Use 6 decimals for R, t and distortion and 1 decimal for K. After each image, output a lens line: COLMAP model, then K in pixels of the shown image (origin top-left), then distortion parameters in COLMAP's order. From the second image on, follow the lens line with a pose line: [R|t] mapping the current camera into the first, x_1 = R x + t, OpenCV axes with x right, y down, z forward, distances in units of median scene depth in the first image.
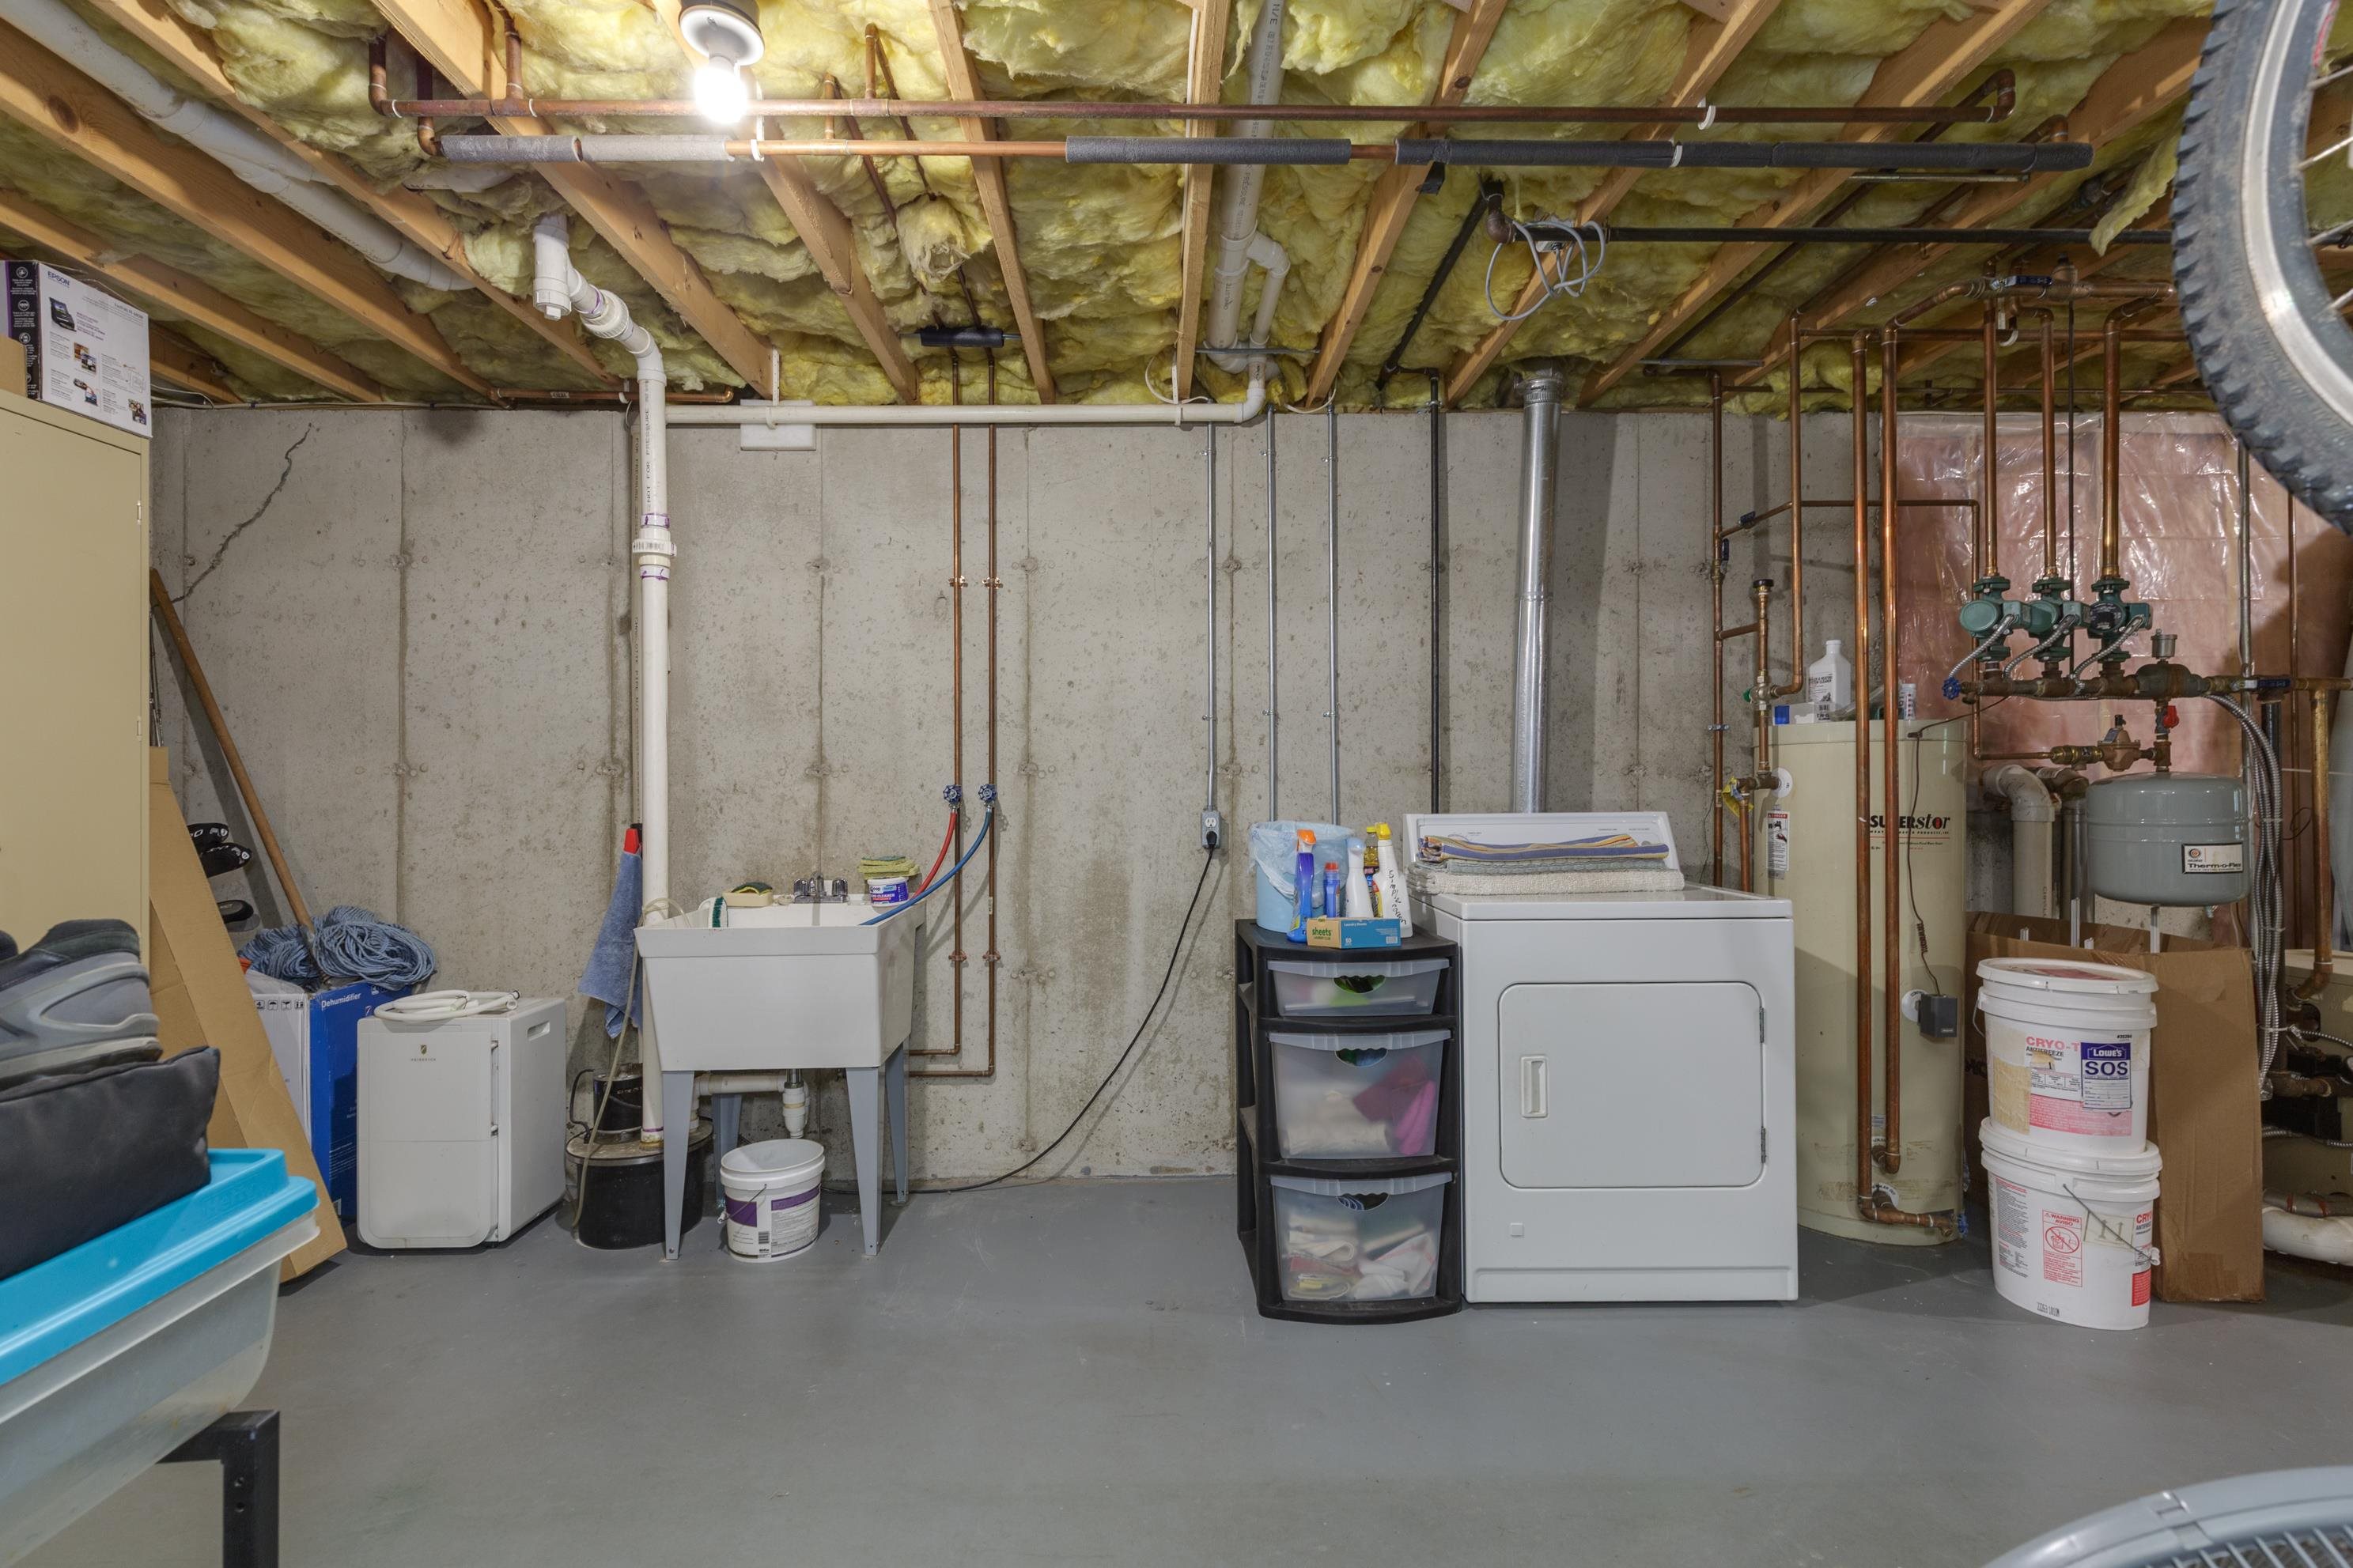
lens RADIAL K [[1103.0, 0, 1176.5], [0, 1103.0, 784.0], [0, 0, 1]] dist [0.001895, -0.000741]
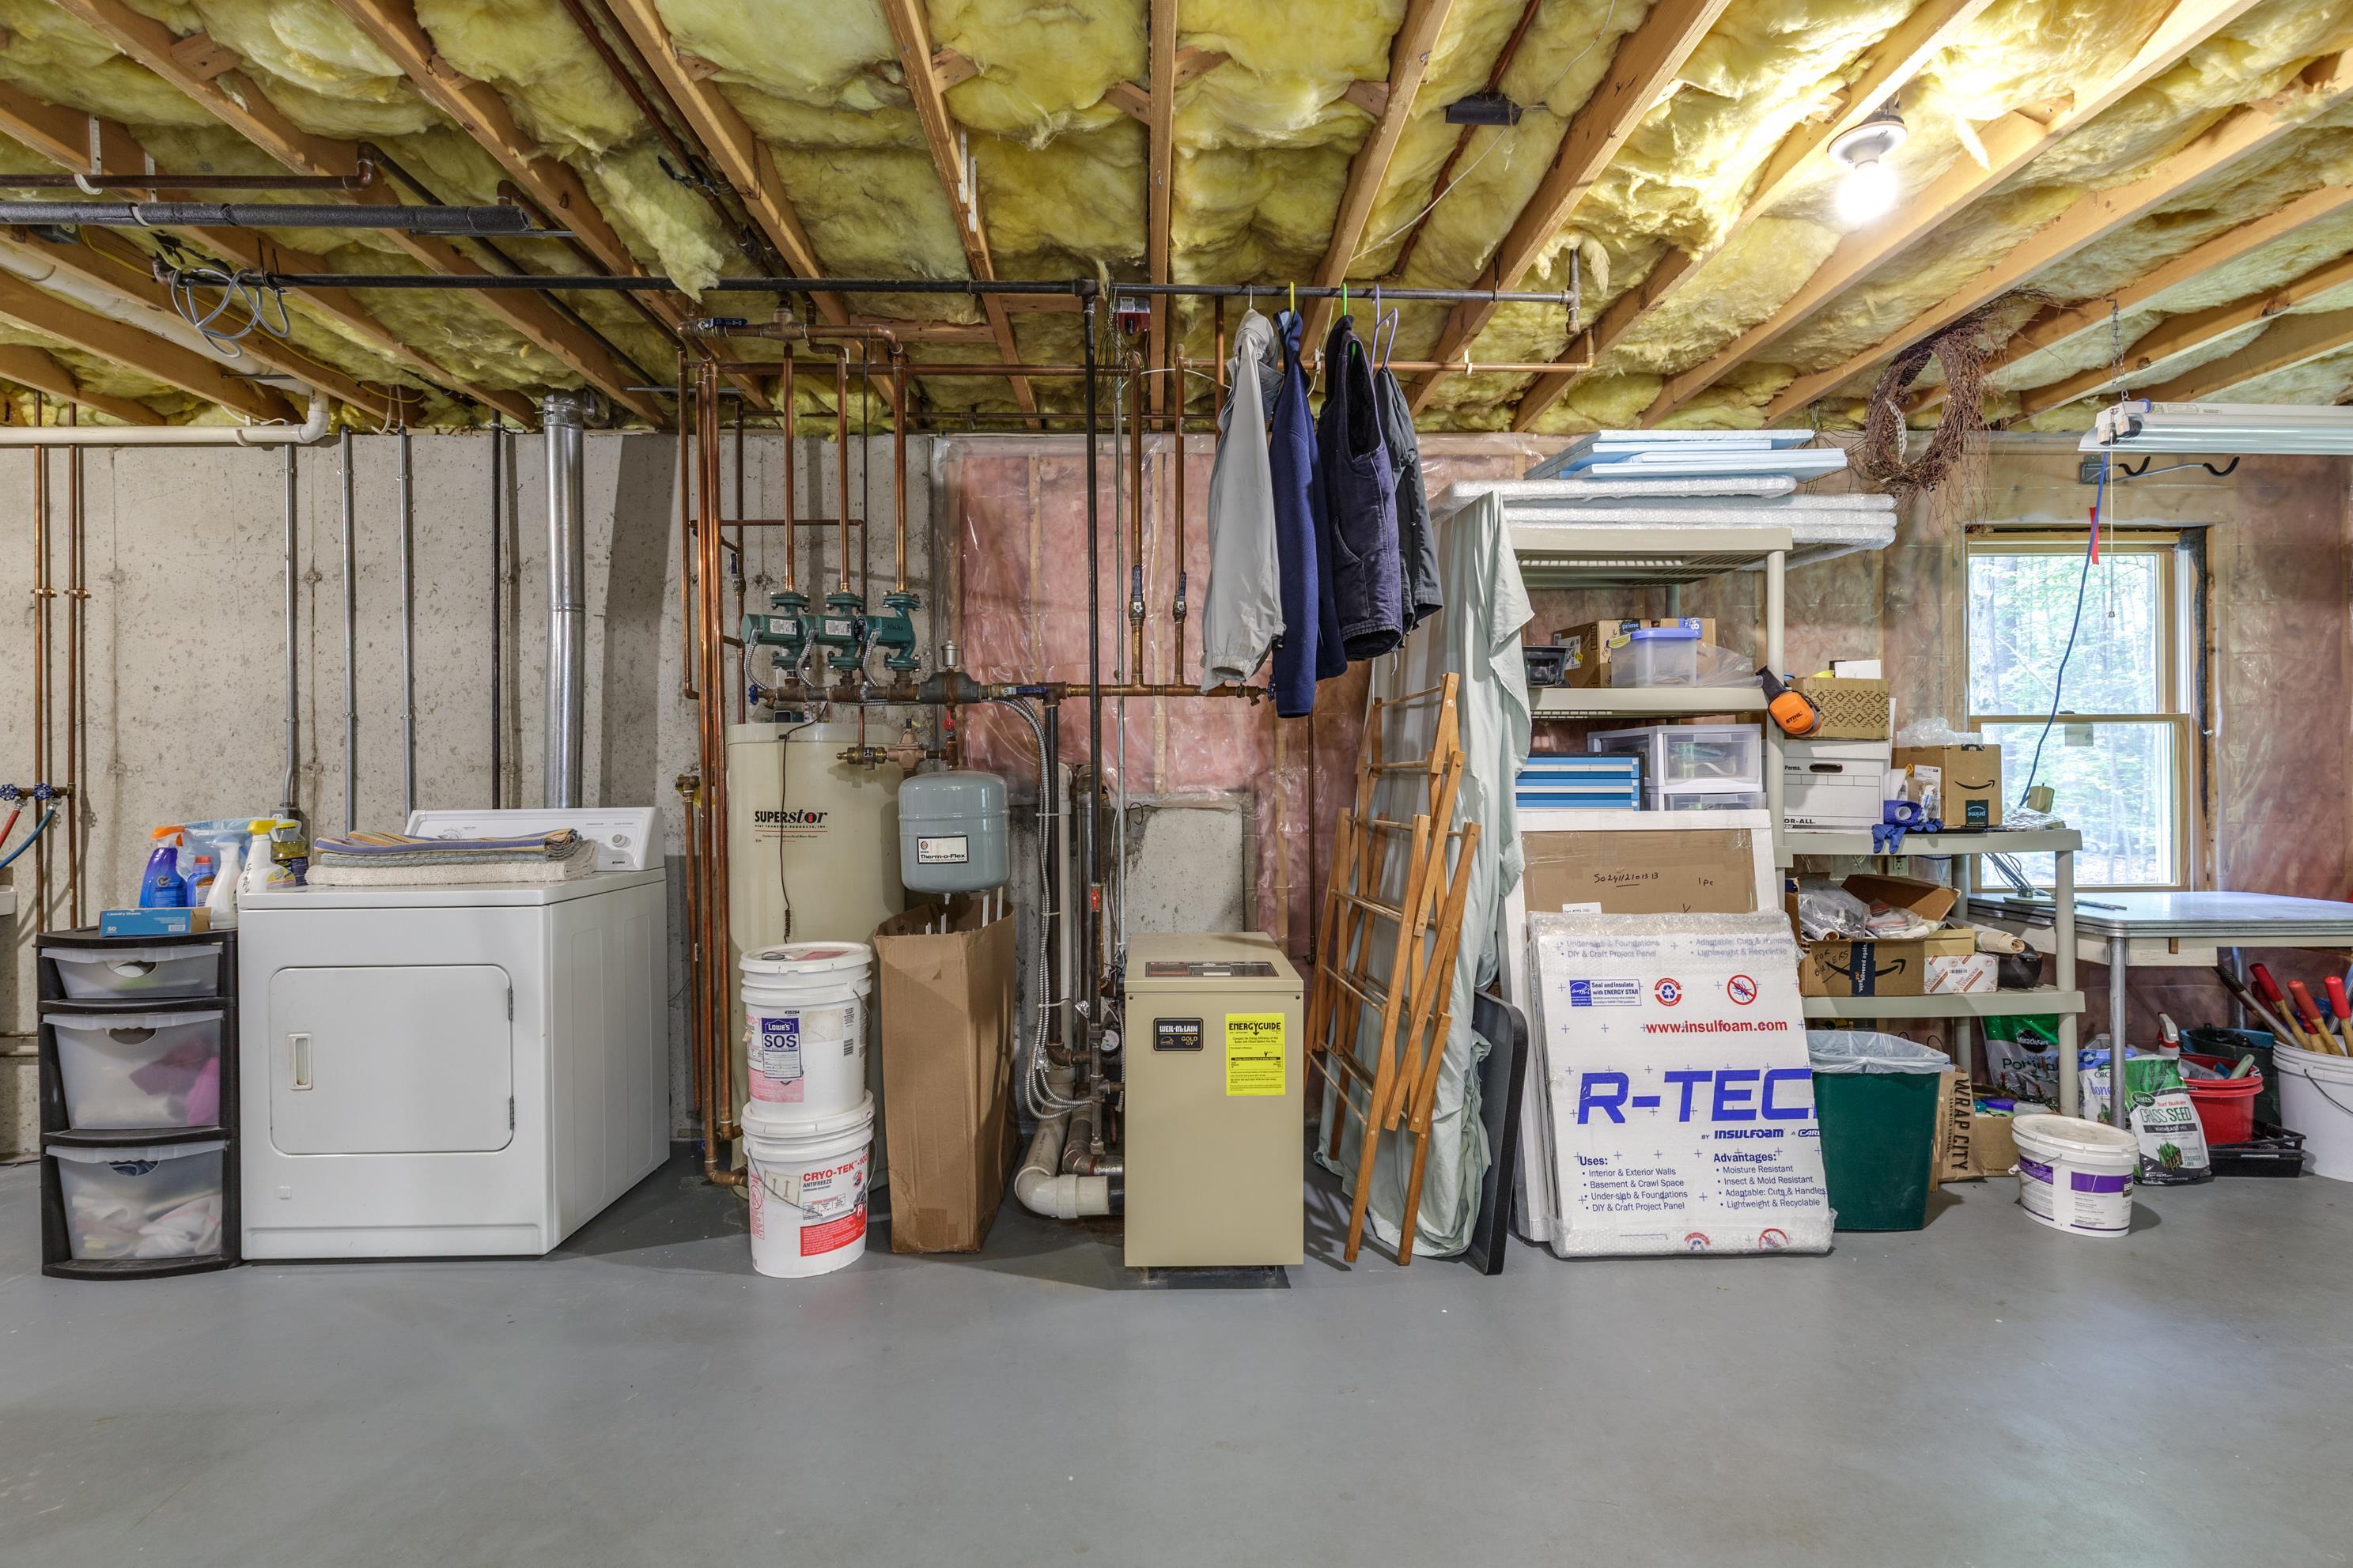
lens RADIAL K [[1087.3, 0, 1189.2], [0, 1087.3, 779.5], [0, 0, 1]] dist [0.002822, -0.000079]
pose [[0.999937, -0.002703, 0.010871, 0.890216], [0.002647, 0.999983, 0.005210, -0.005797], [-0.010885, -0.005181, 0.999927, -0.063771]]
